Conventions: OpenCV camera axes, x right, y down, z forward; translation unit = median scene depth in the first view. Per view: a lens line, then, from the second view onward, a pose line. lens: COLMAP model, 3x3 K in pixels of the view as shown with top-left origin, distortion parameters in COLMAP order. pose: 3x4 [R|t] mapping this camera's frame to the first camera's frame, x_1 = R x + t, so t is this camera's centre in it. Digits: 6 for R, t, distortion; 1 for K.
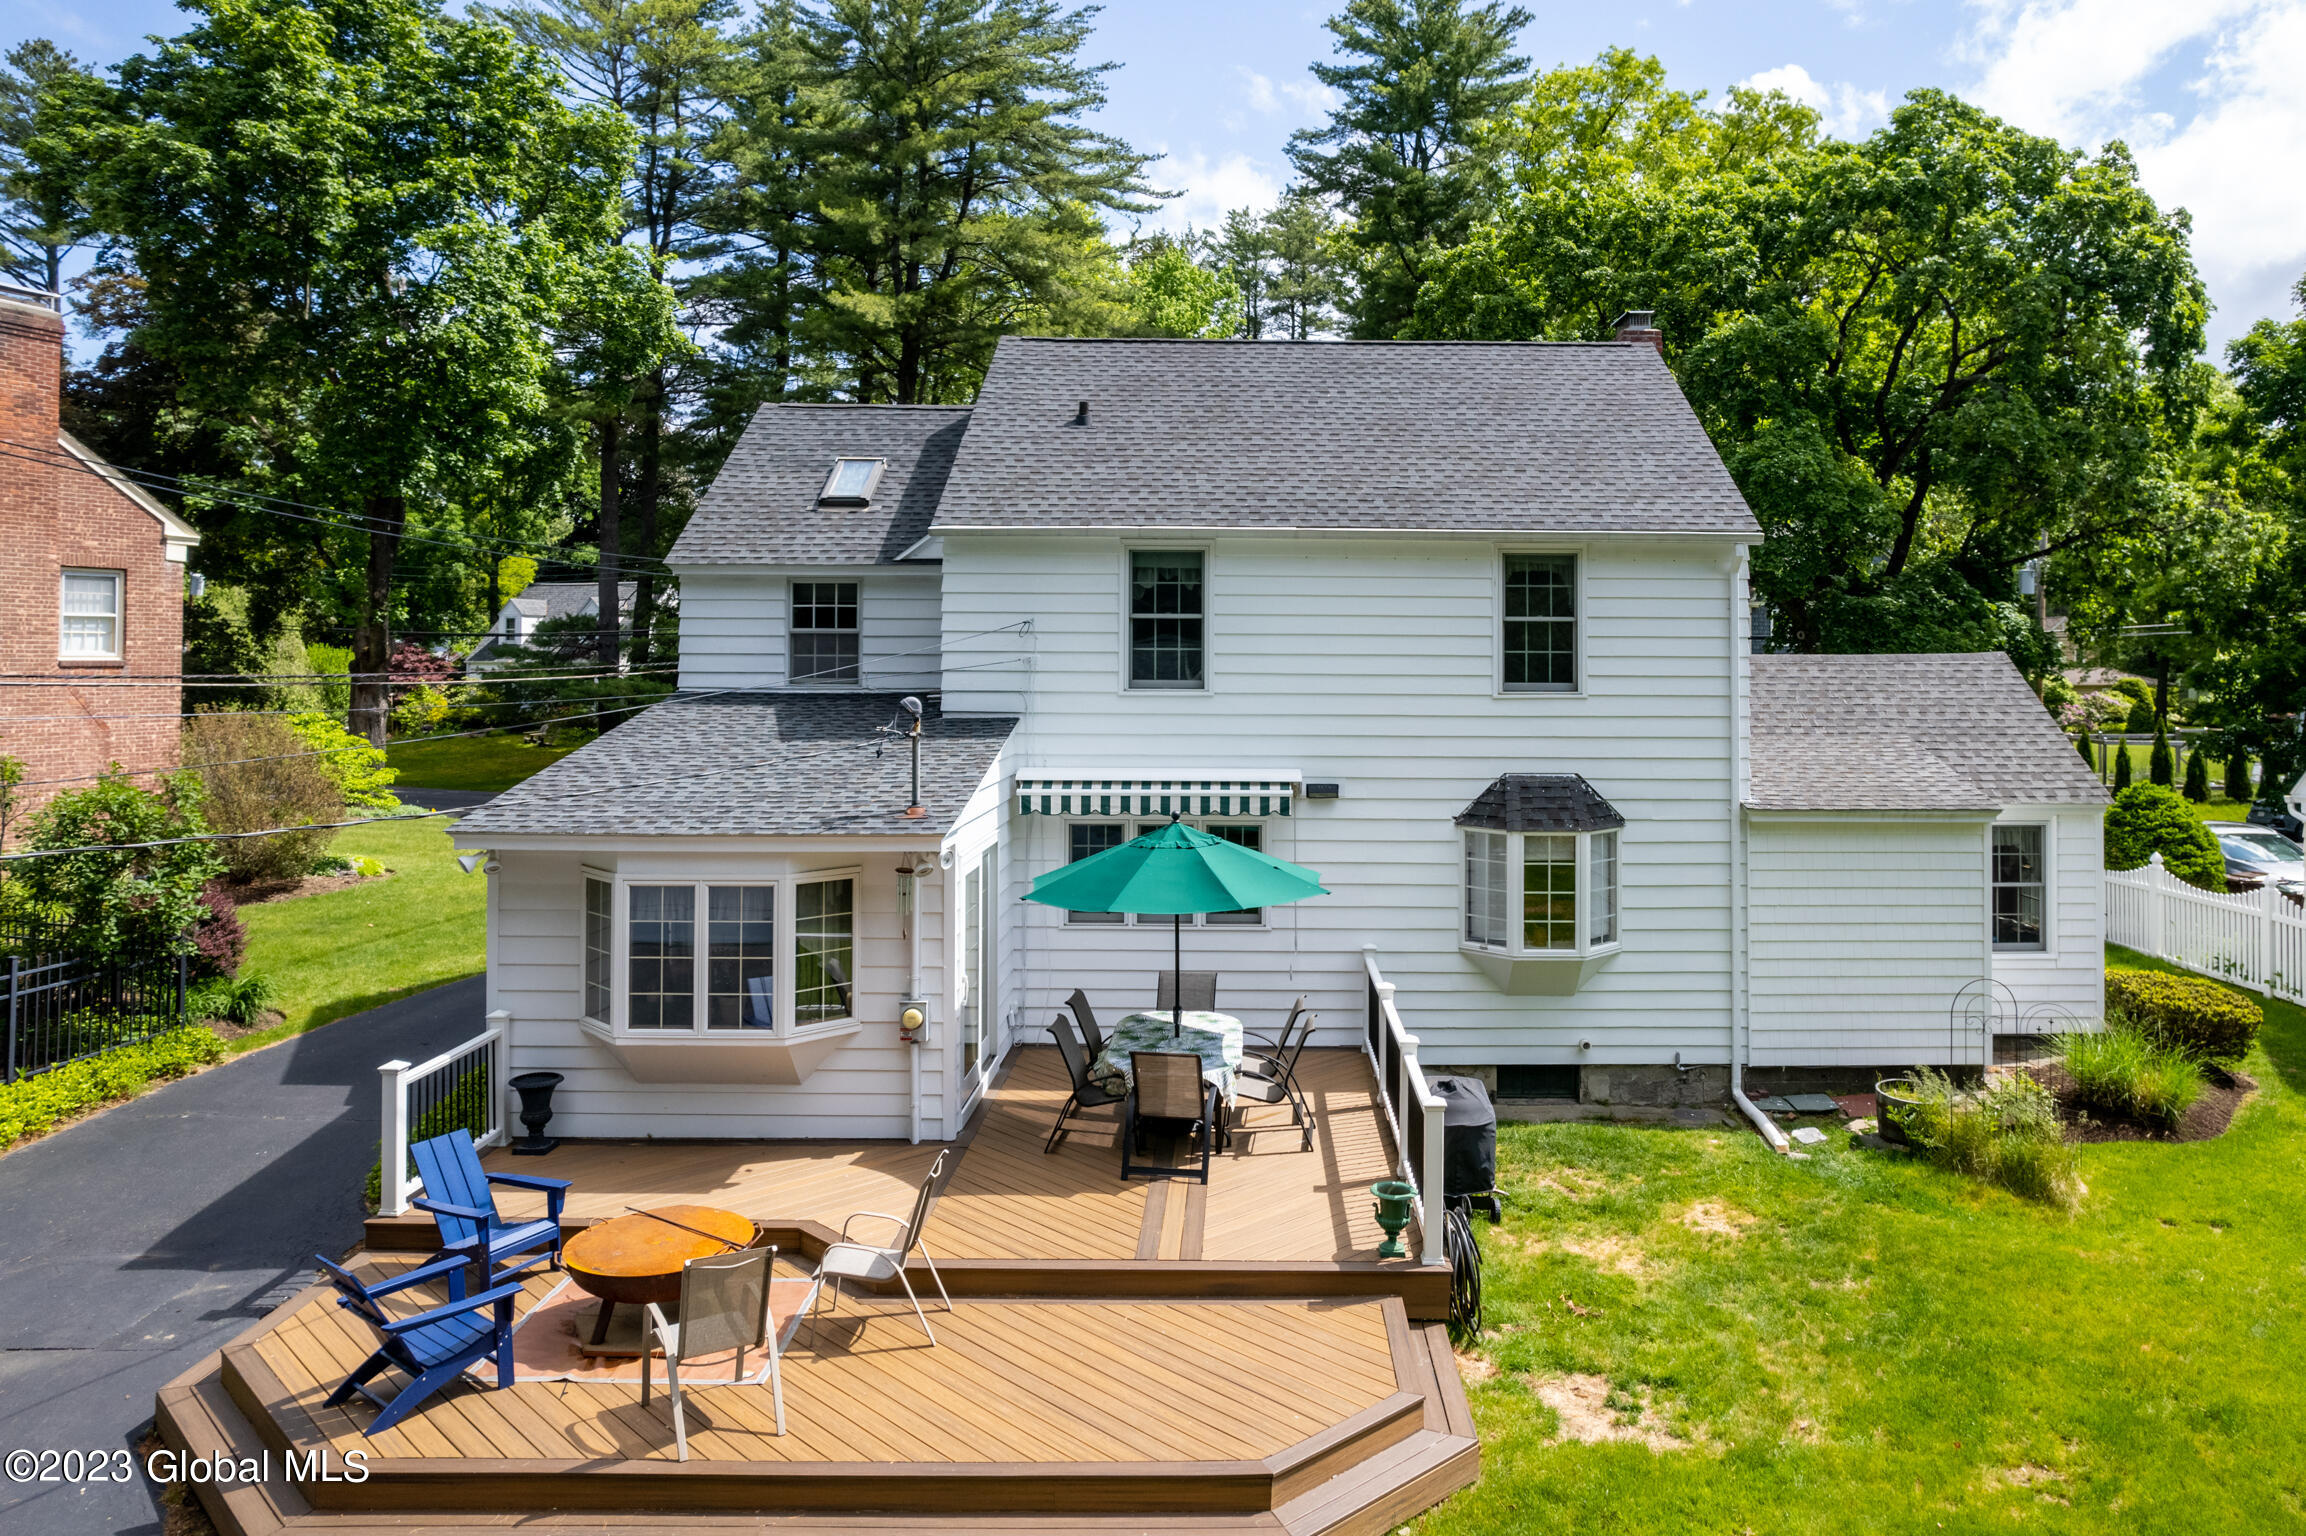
lens RADIAL K [[1478.0, 0, 1307.7], [0, 1478.0, 695.9], [0, 0, 1]] dist [-0.037209, -0.000170]
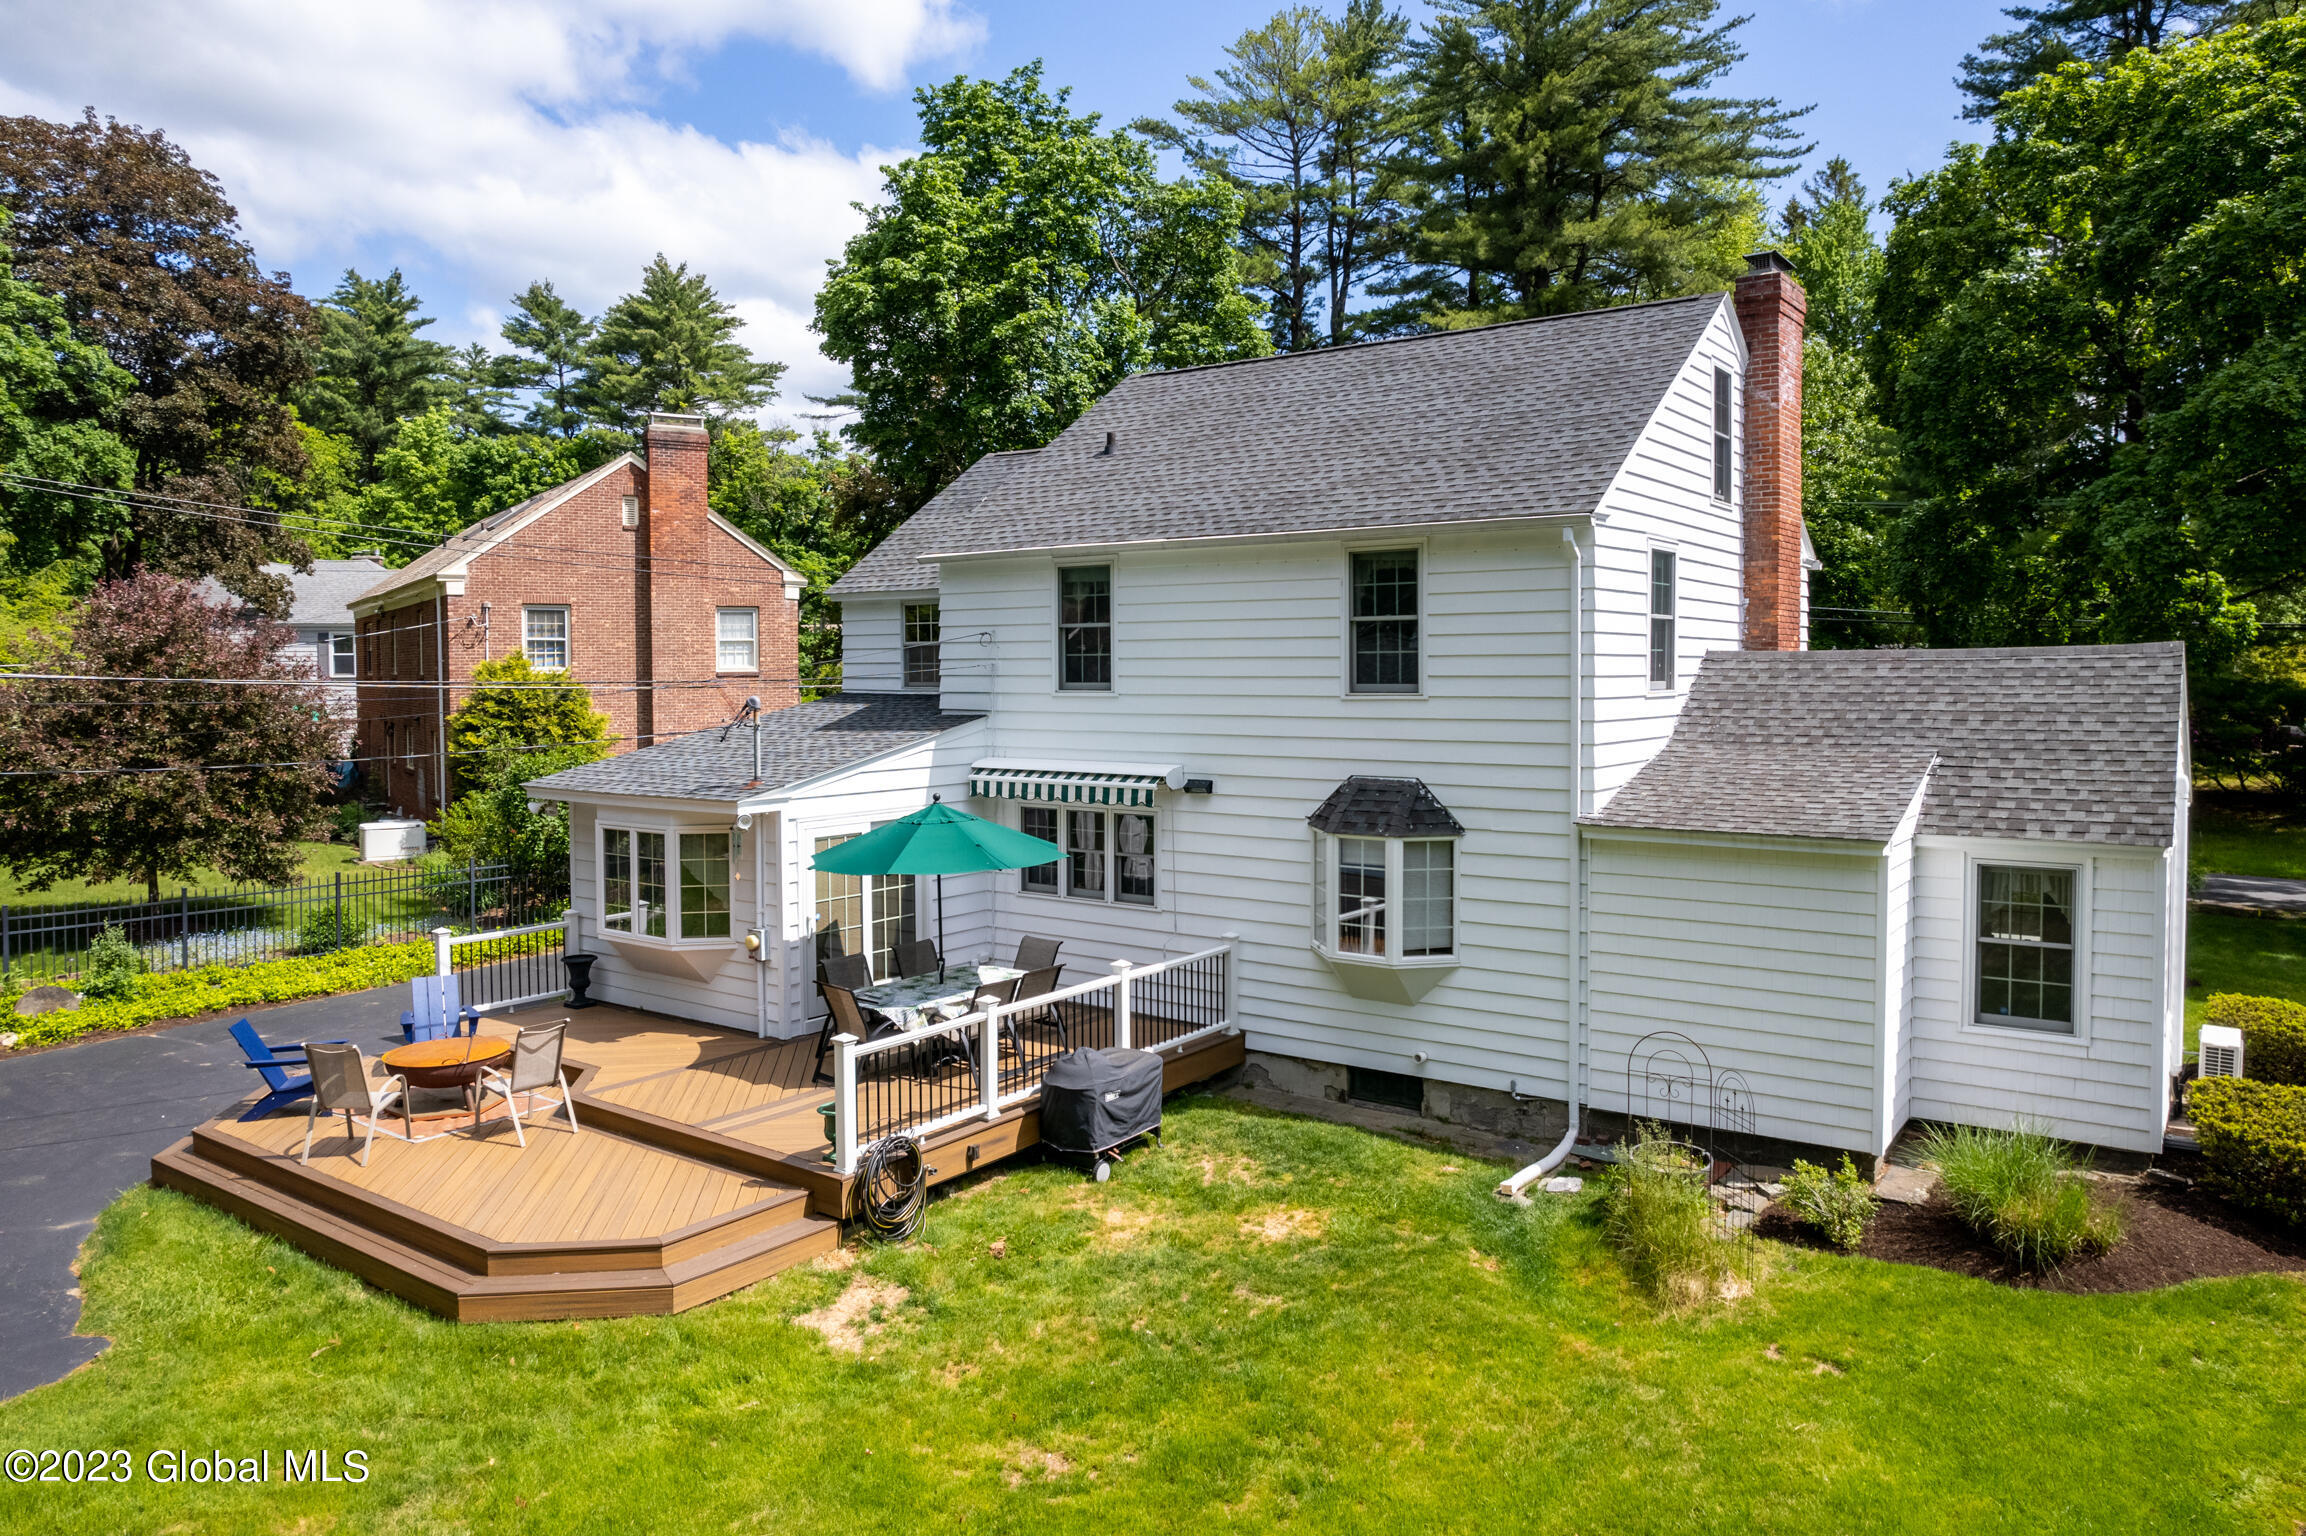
lens RADIAL K [[1476.8, 0, 1215.3], [0, 1476.8, 798.5], [0, 0, 1]] dist [-0.043972, 0.000156]
pose [[0.813921, 0.041832, -0.579468, 0.634941], [-0.003054, 0.997699, 0.067734, 0.000904], [0.580968, -0.053360, 0.812176, 0.140389]]
